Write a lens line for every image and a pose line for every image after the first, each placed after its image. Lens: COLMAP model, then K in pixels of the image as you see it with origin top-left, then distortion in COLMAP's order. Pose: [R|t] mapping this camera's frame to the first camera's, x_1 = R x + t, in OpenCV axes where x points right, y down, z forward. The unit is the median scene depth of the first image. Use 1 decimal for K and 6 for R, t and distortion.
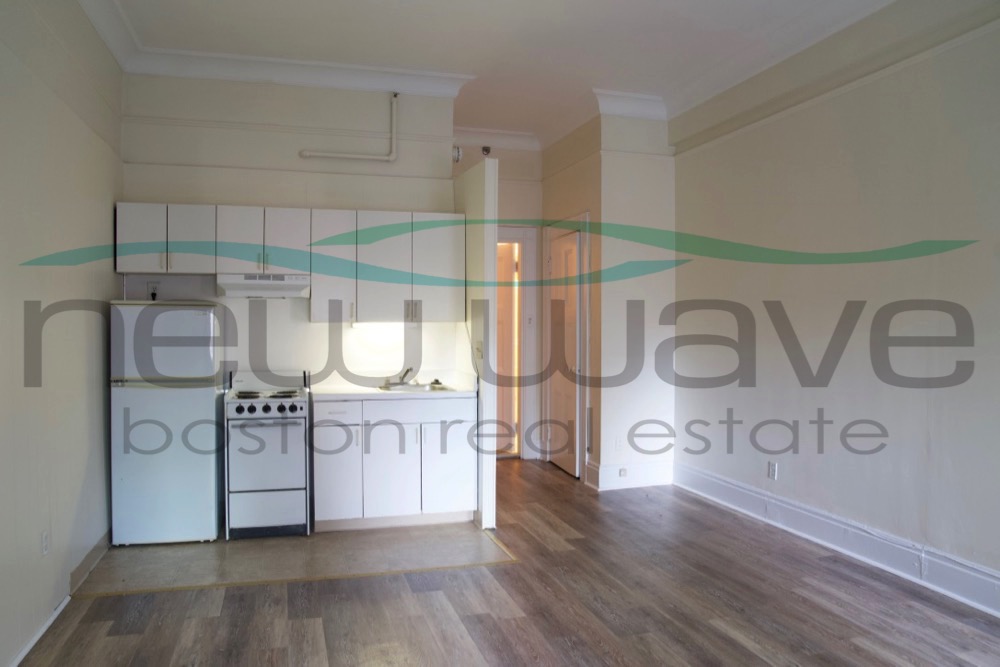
lens RADIAL K [[698.4, 0, 503.3], [0, 698.4, 312.7], [0, 0, 1]] dist [-0.117463, 0.092509]
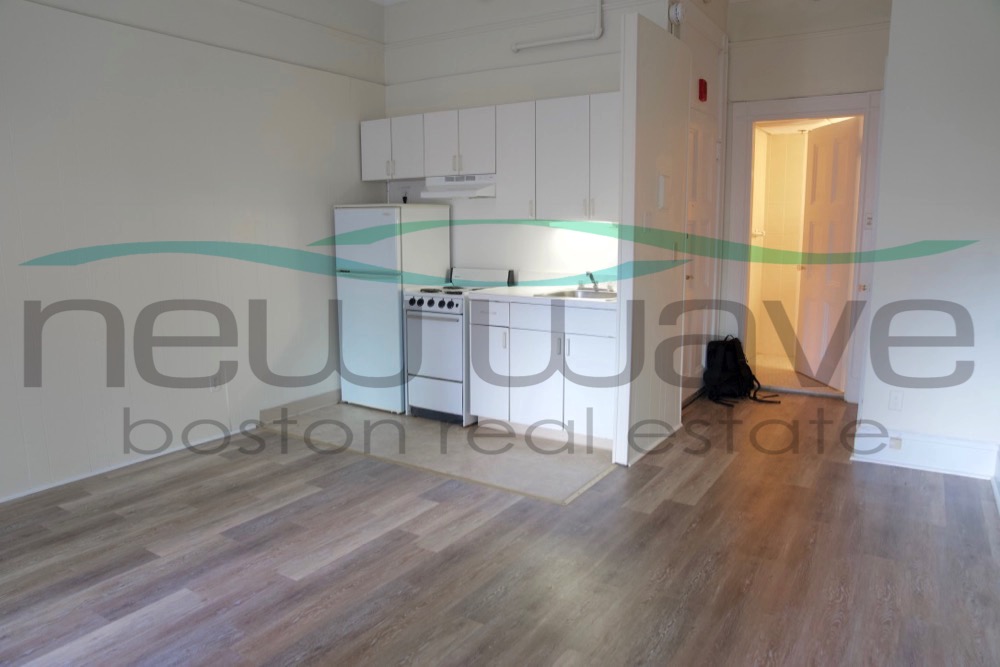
lens RADIAL K [[698.4, 0, 503.3], [0, 698.4, 312.7], [0, 0, 1]] dist [-0.117463, 0.092509]
pose [[0.648355, 0.091558, -0.755812, 0.584985], [0.017223, 0.990725, 0.134789, 0.010751], [0.761143, -0.100409, 0.640765, 0.412513]]
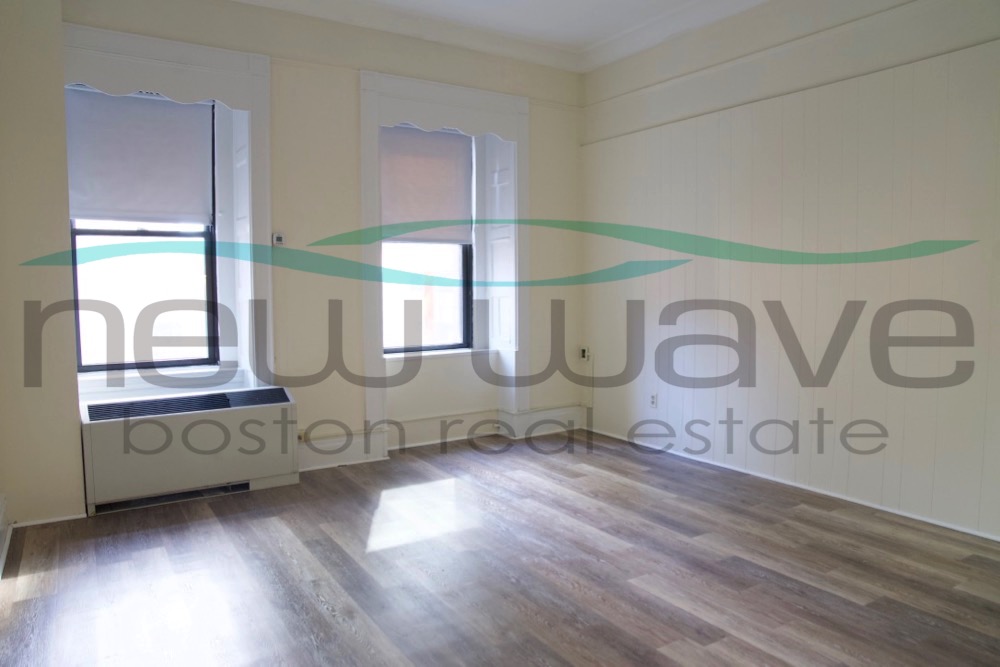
lens RADIAL K [[698.4, 0, 503.3], [0, 698.4, 312.7], [0, 0, 1]] dist [-0.117463, 0.092509]
pose [[-0.967483, 0.014043, -0.252547, 0.302716], [0.008138, 0.999669, 0.024414, 0.039058], [0.252806, 0.021565, -0.967277, 1.327945]]
